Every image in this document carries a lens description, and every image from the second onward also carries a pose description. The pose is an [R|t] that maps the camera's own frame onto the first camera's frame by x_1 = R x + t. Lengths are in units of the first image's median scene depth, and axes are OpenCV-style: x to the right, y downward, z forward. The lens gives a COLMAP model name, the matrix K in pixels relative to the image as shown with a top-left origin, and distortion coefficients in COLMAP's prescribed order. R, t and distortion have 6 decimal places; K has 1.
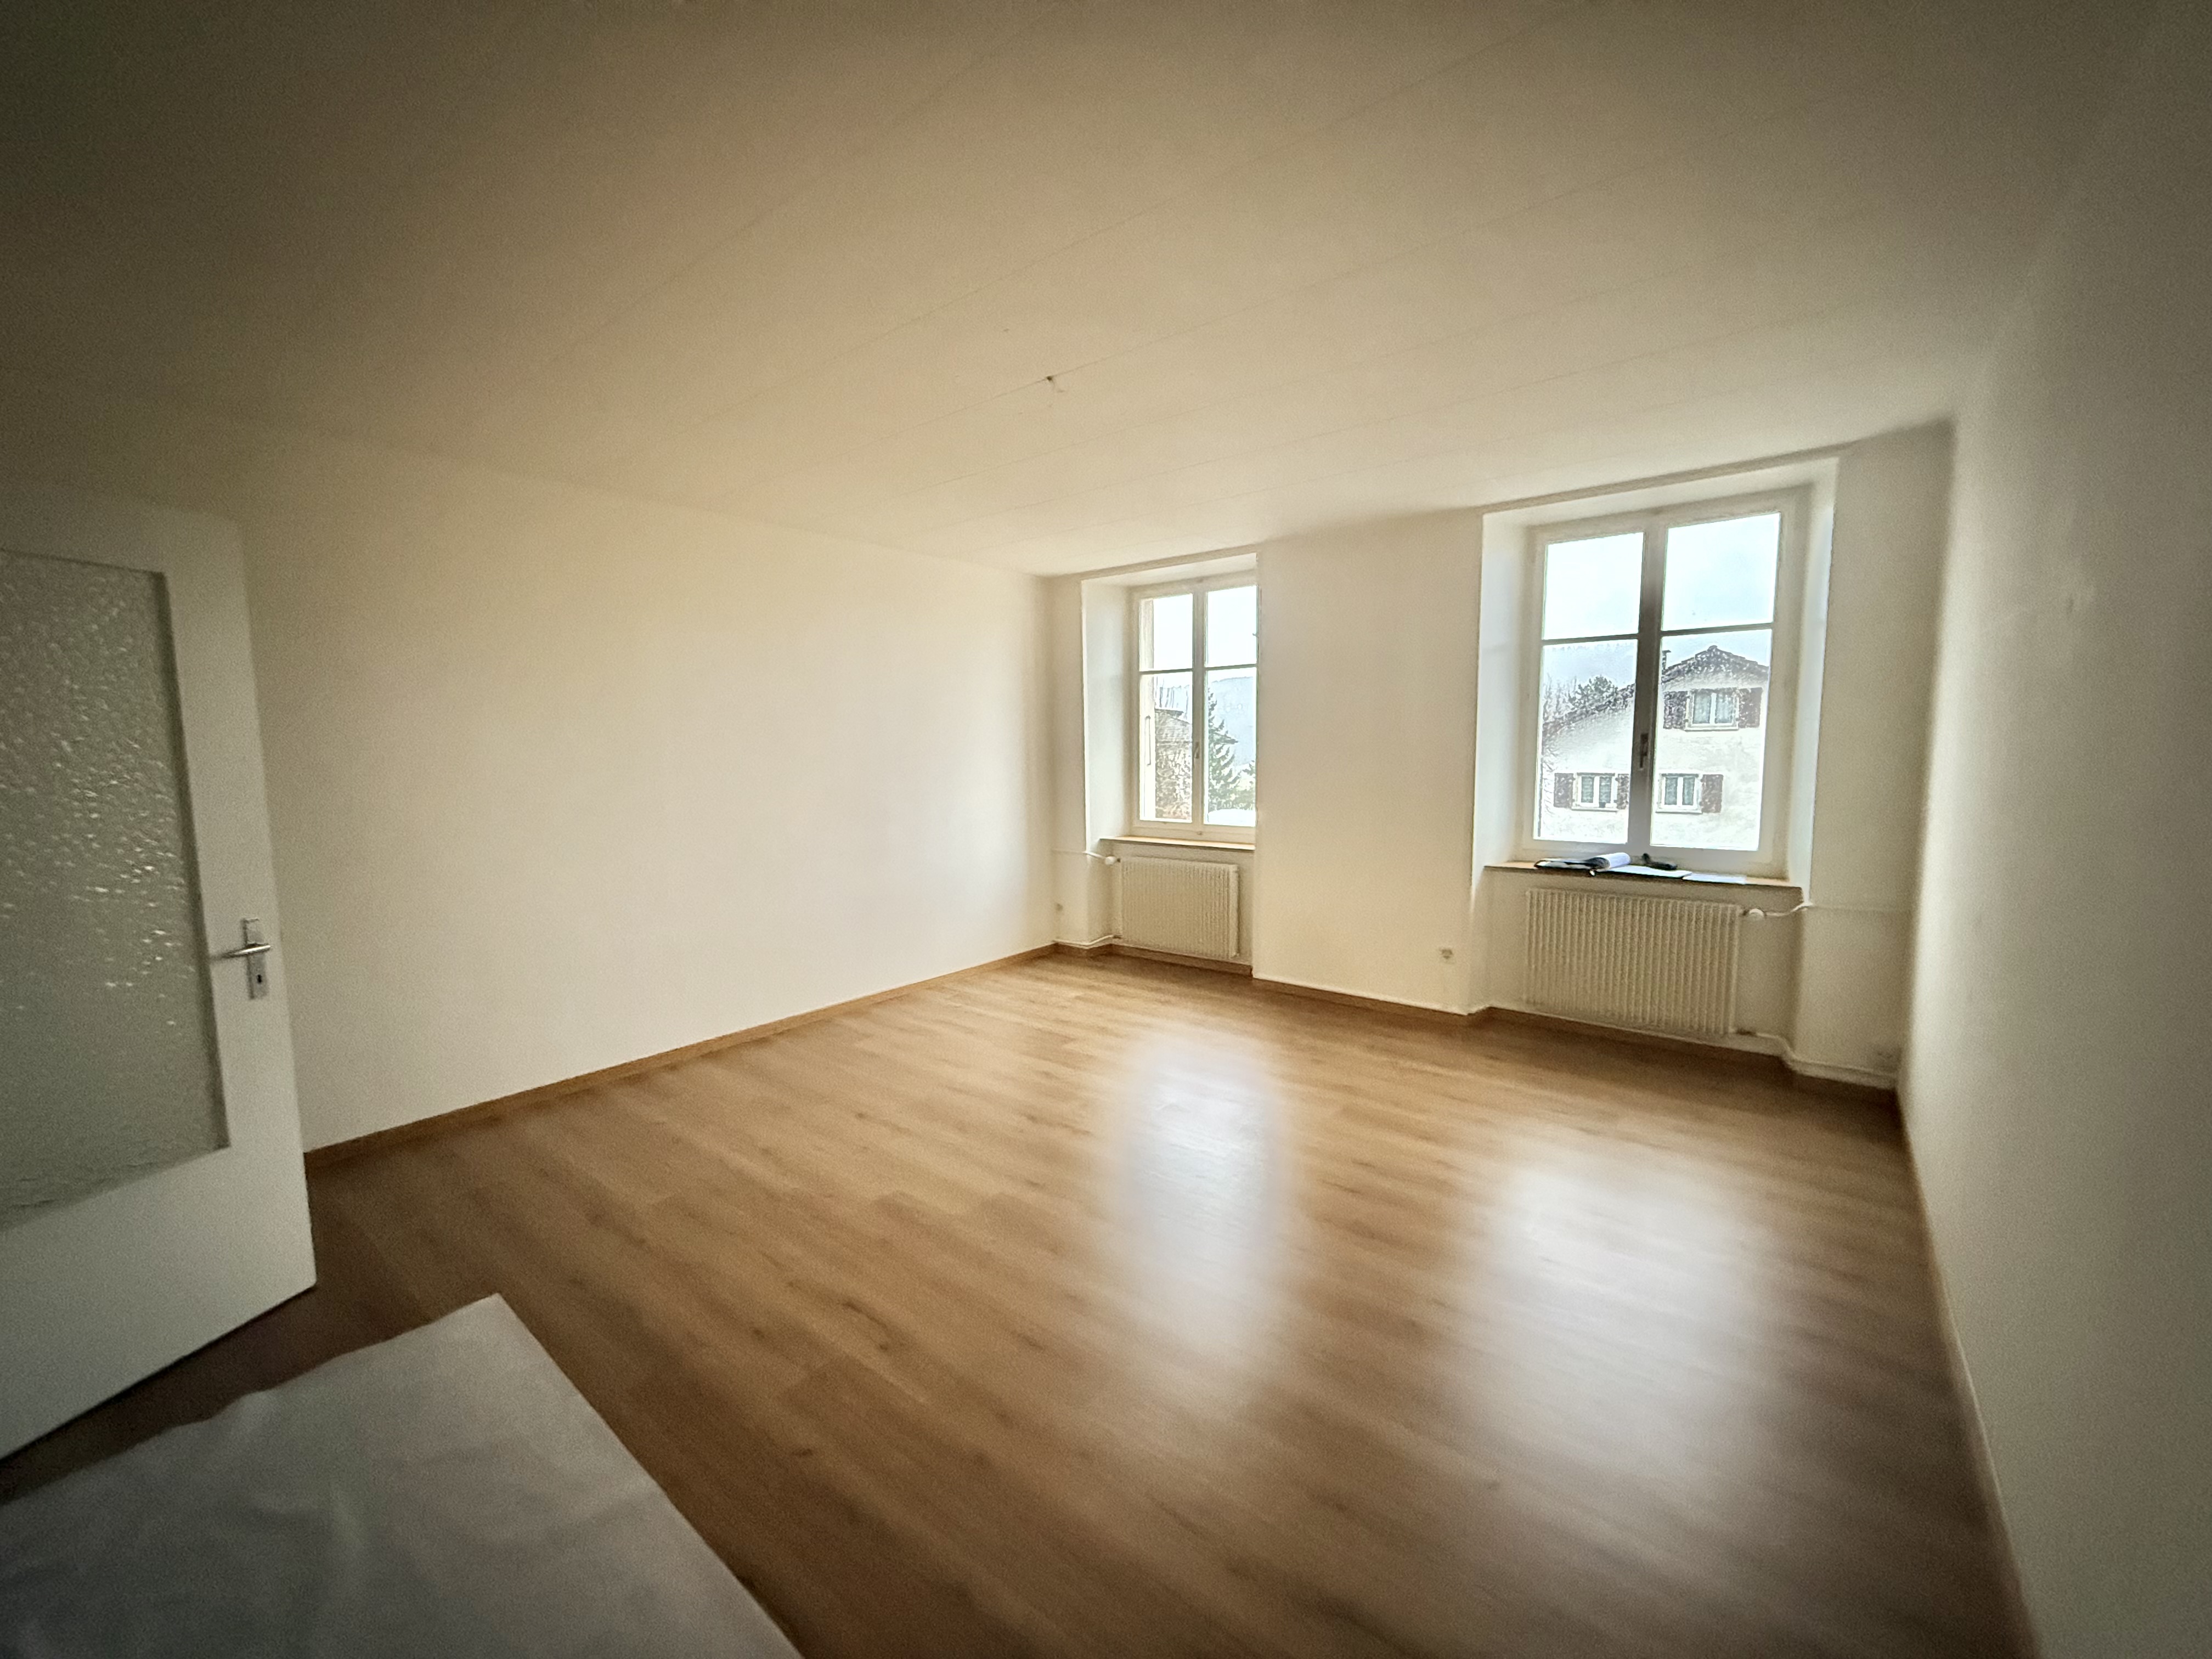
lens RADIAL K [[881.4, 0, 1106.0], [0, 881.4, 829.5], [0, 0, 1]] dist [-0.000927, -0.000091]
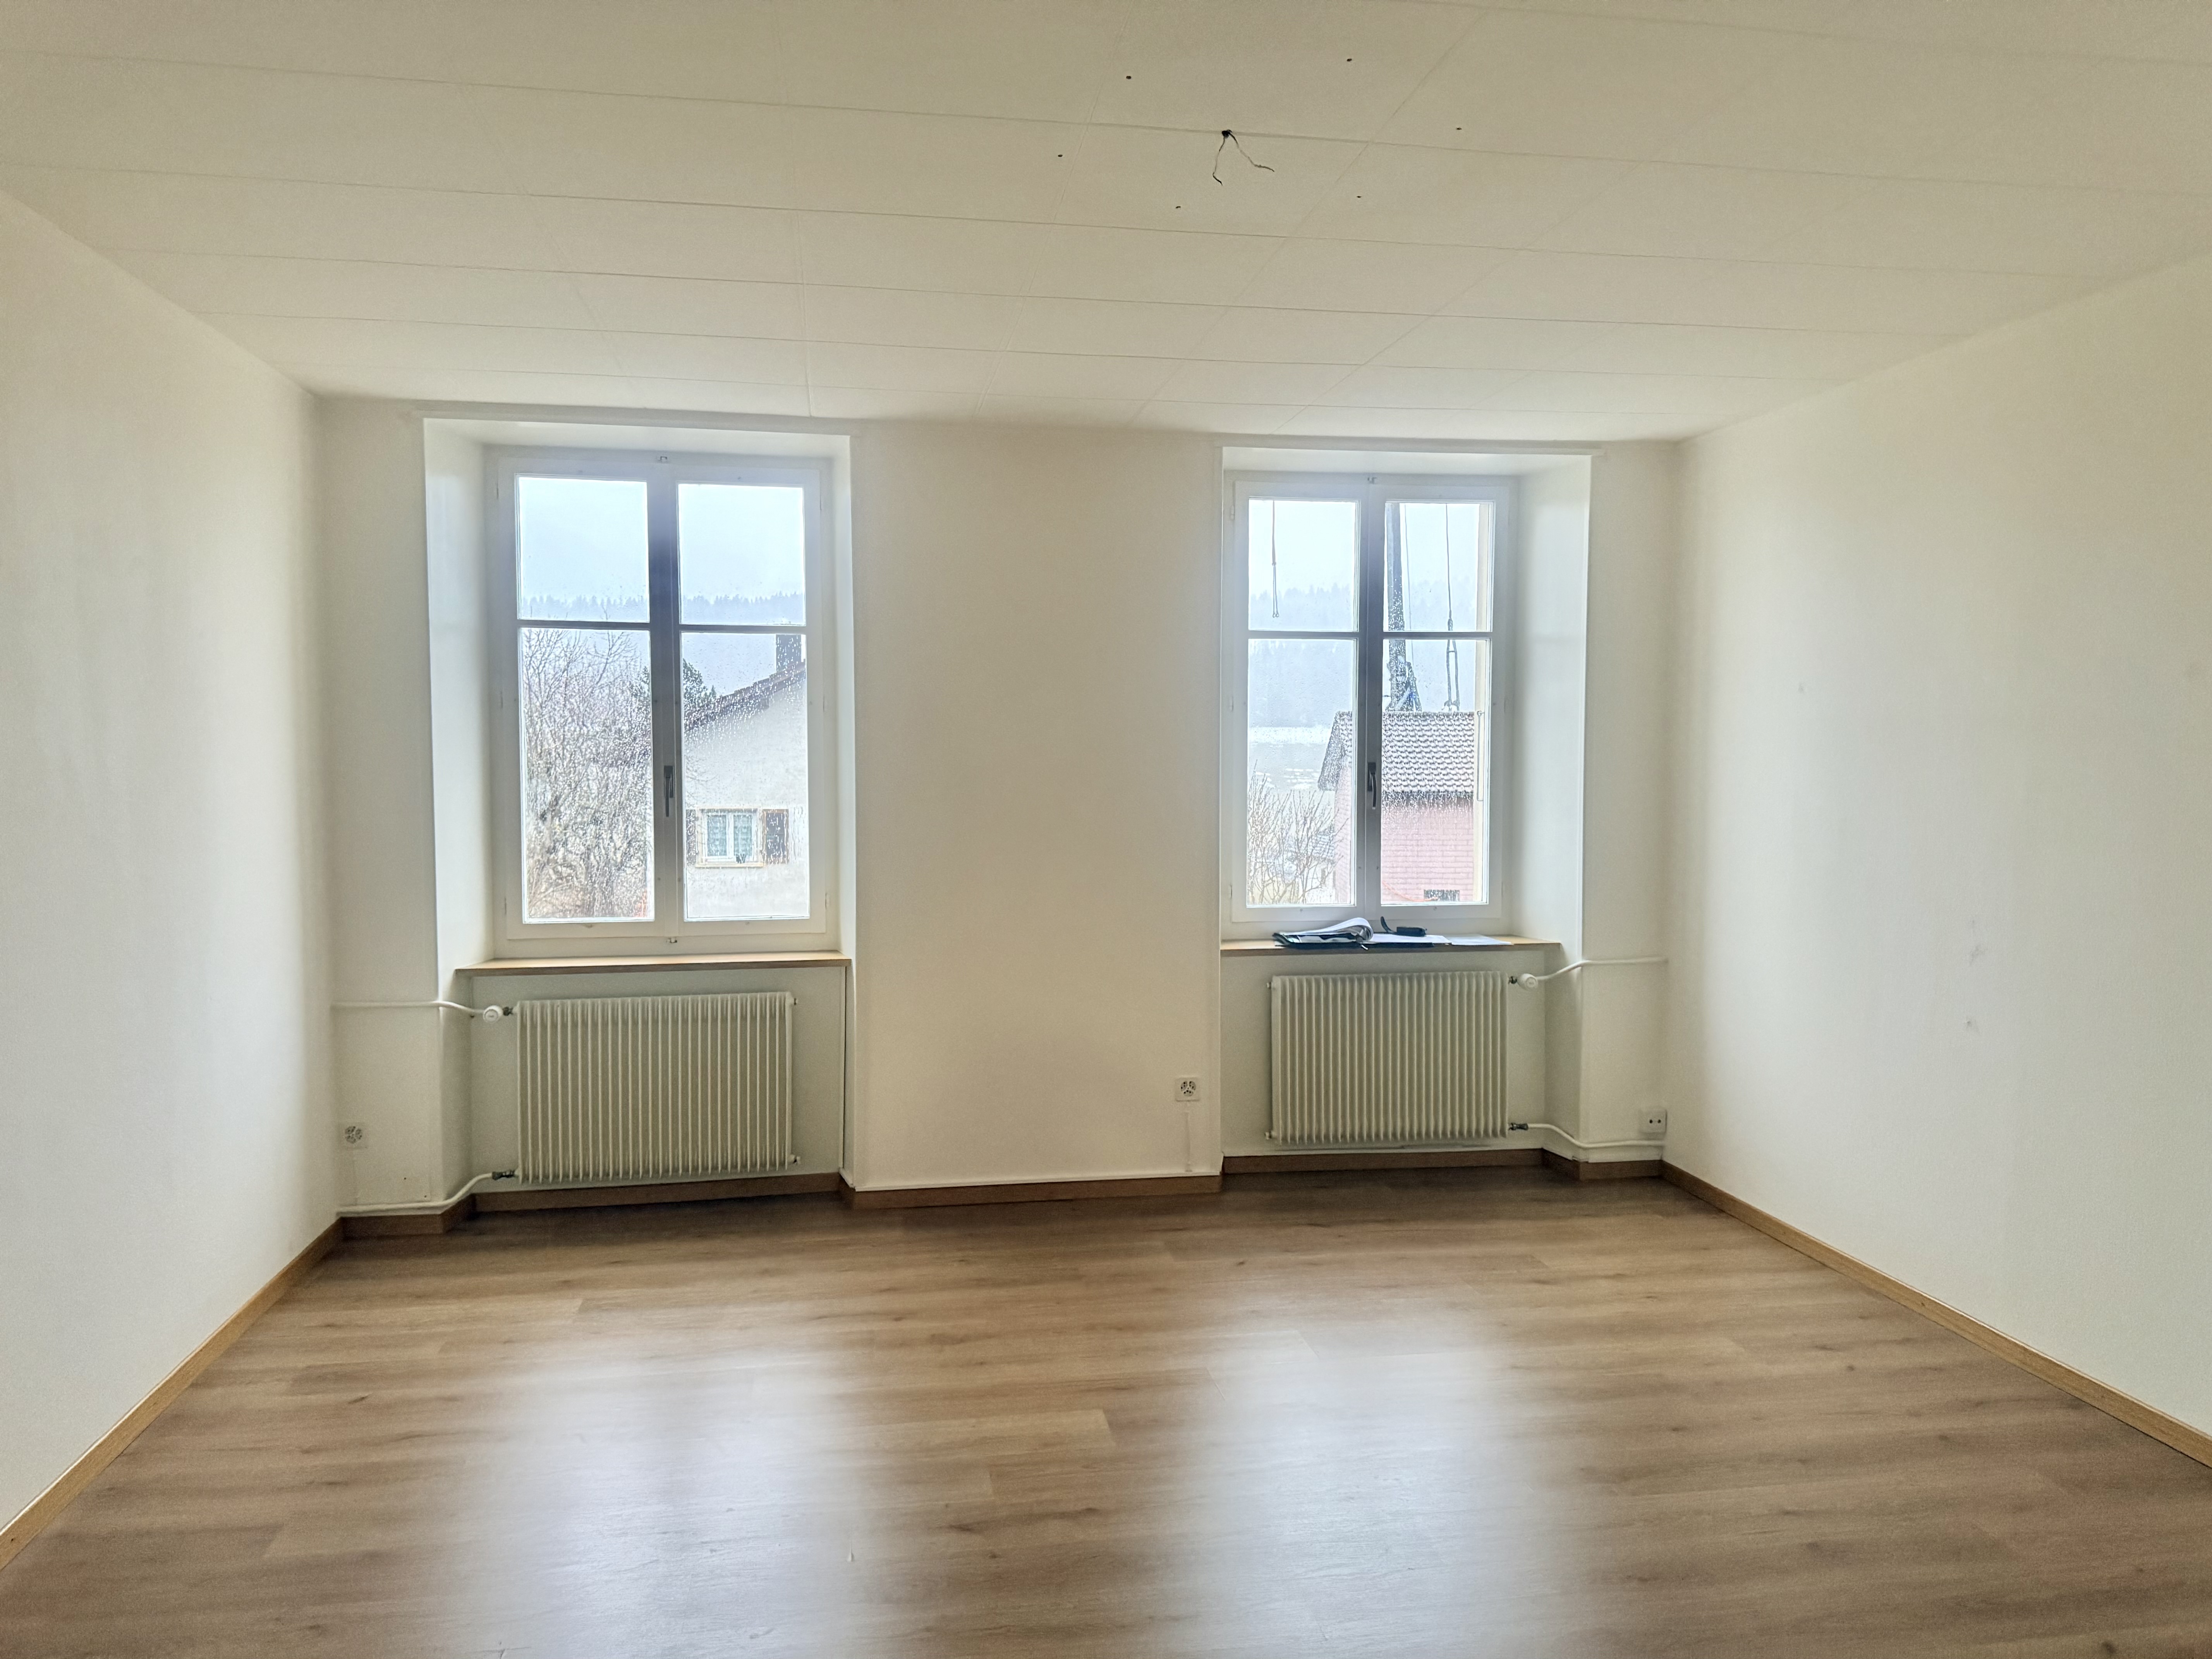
lens RADIAL K [[1543.7, 0, 1108.1], [0, 1543.7, 823.8], [0, 0, 1]] dist [0.094091, -0.132456]
pose [[0.674748, -0.021548, 0.737734, -0.455217], [0.062386, 0.997661, -0.027921, -0.026047], [-0.735407, 0.064864, 0.674514, 0.217719]]
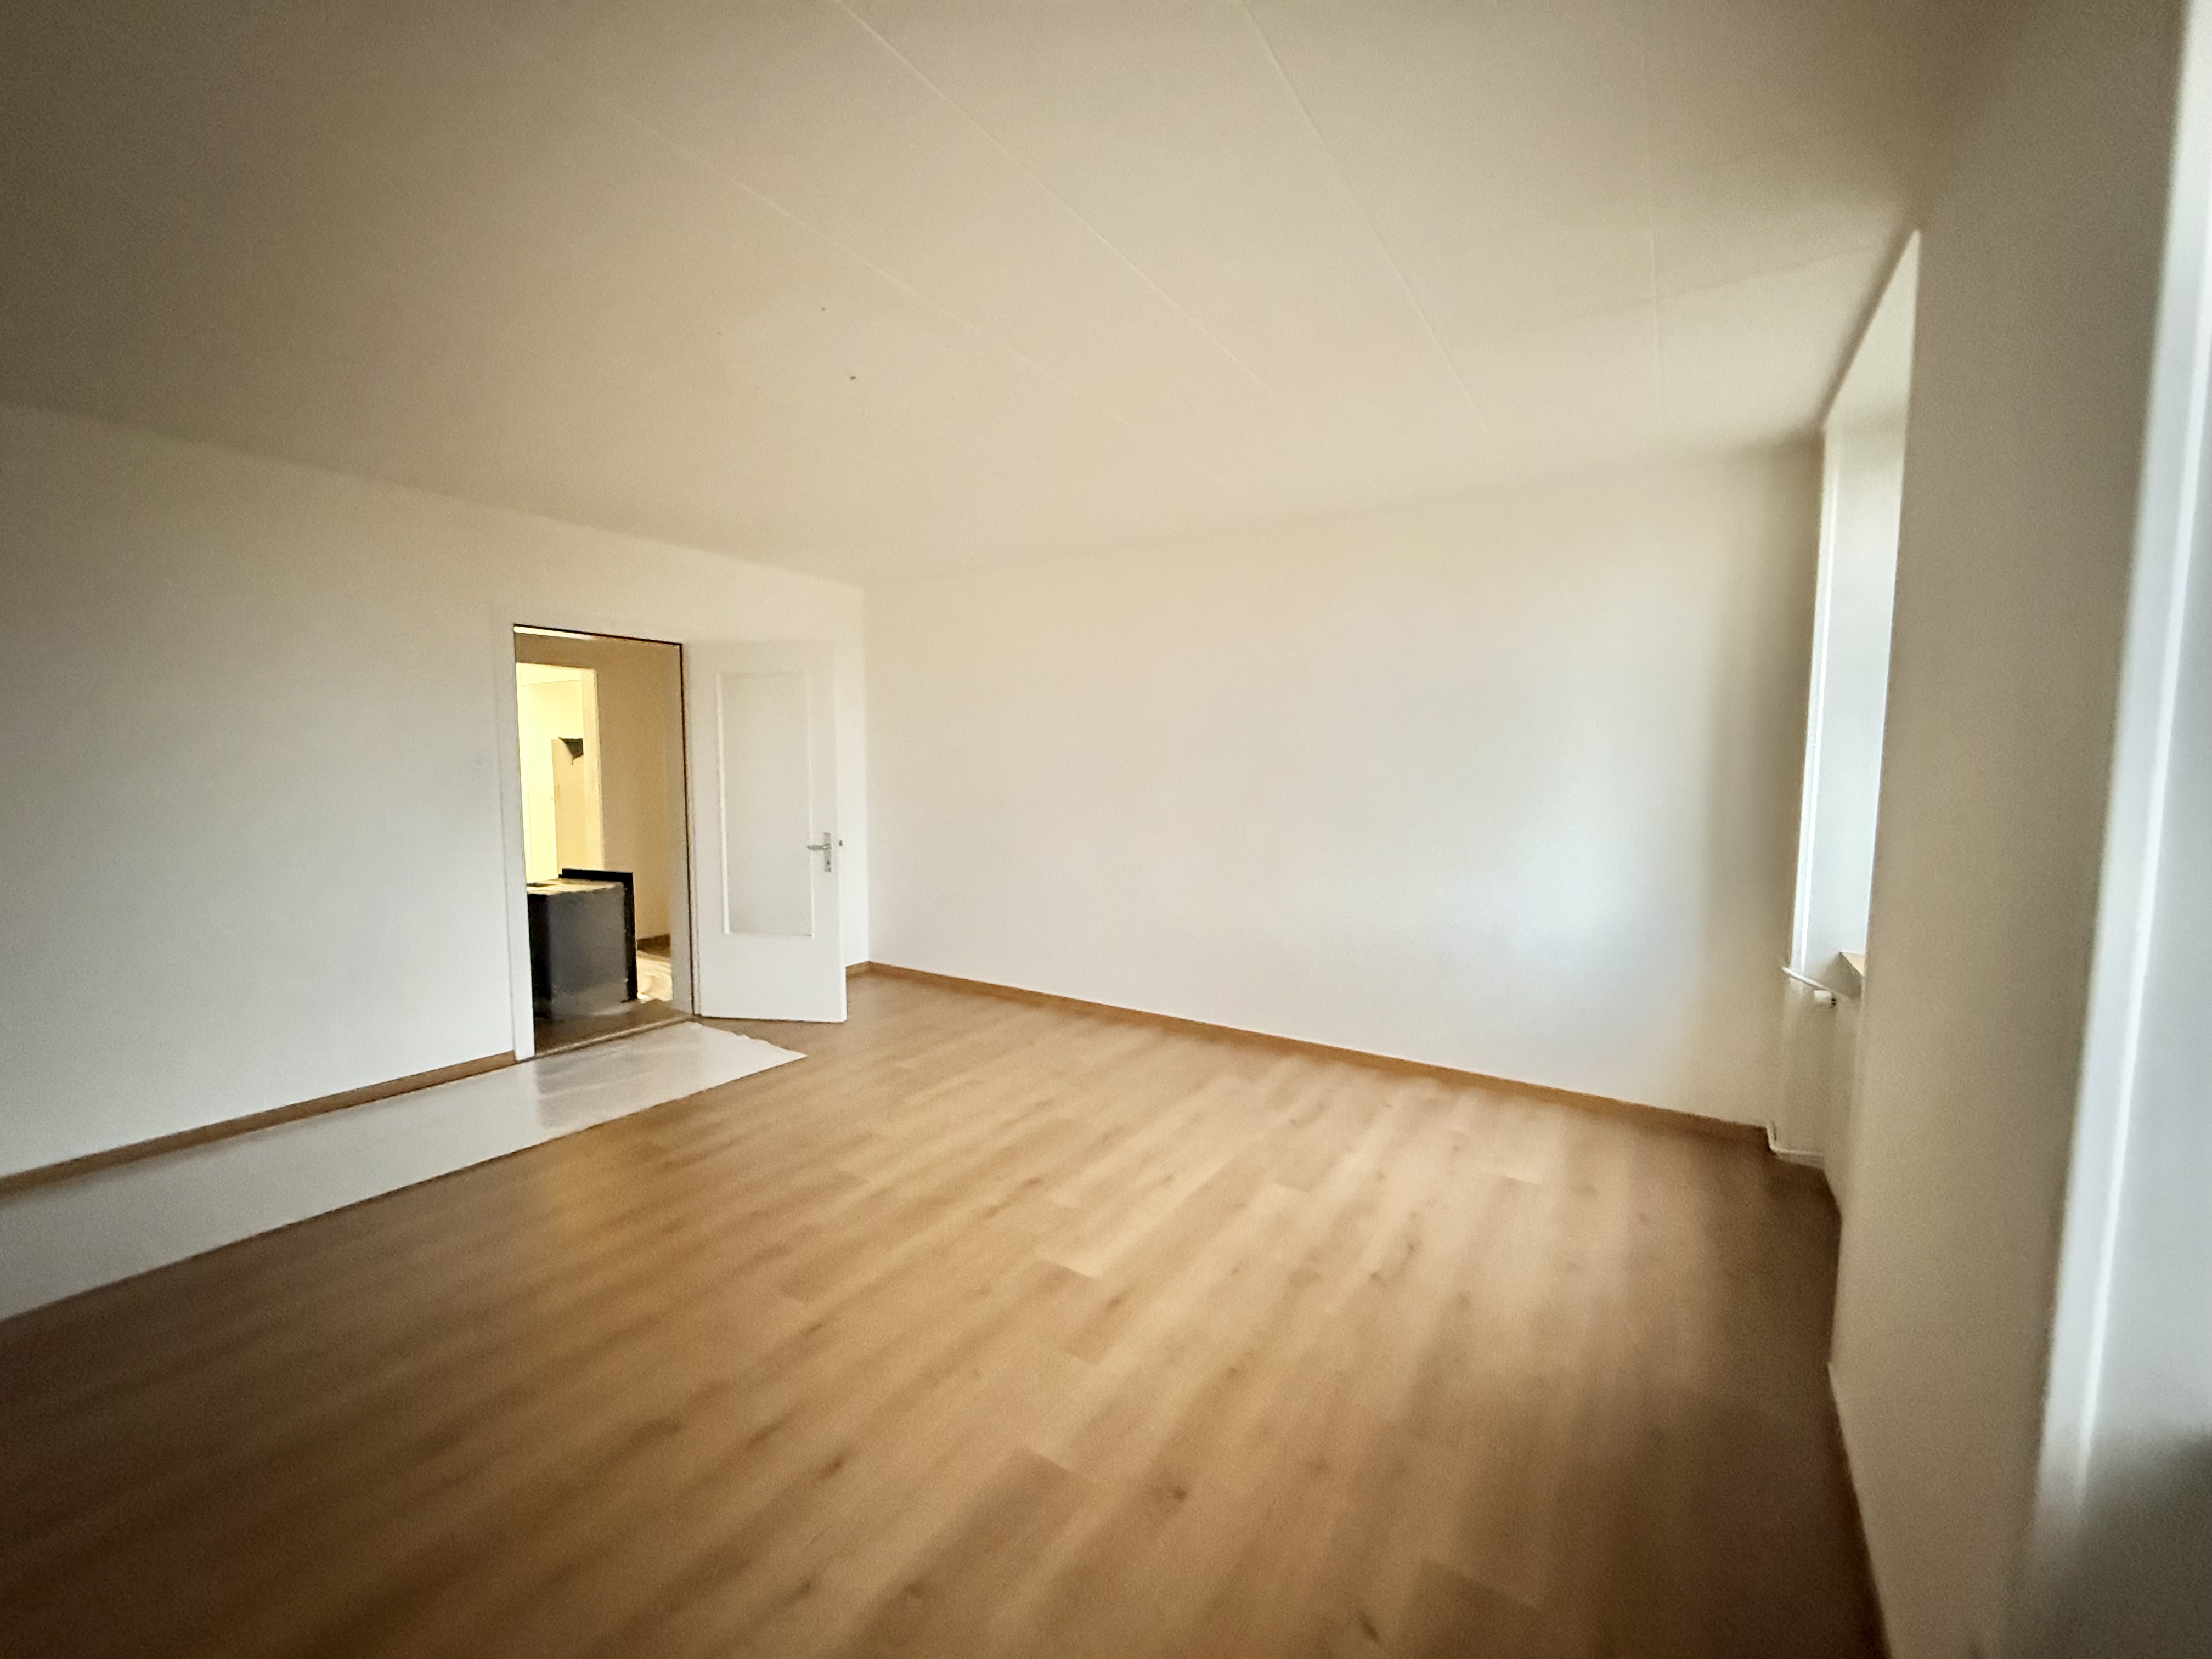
lens RADIAL K [[881.4, 0, 1106.0], [0, 881.4, 829.5], [0, 0, 1]] dist [-0.000927, -0.000091]
pose [[0.071867, 0.069851, -0.994965, 0.509370], [-0.111706, 0.991833, 0.061563, -0.044666], [0.991139, 0.106719, 0.079083, 0.665986]]
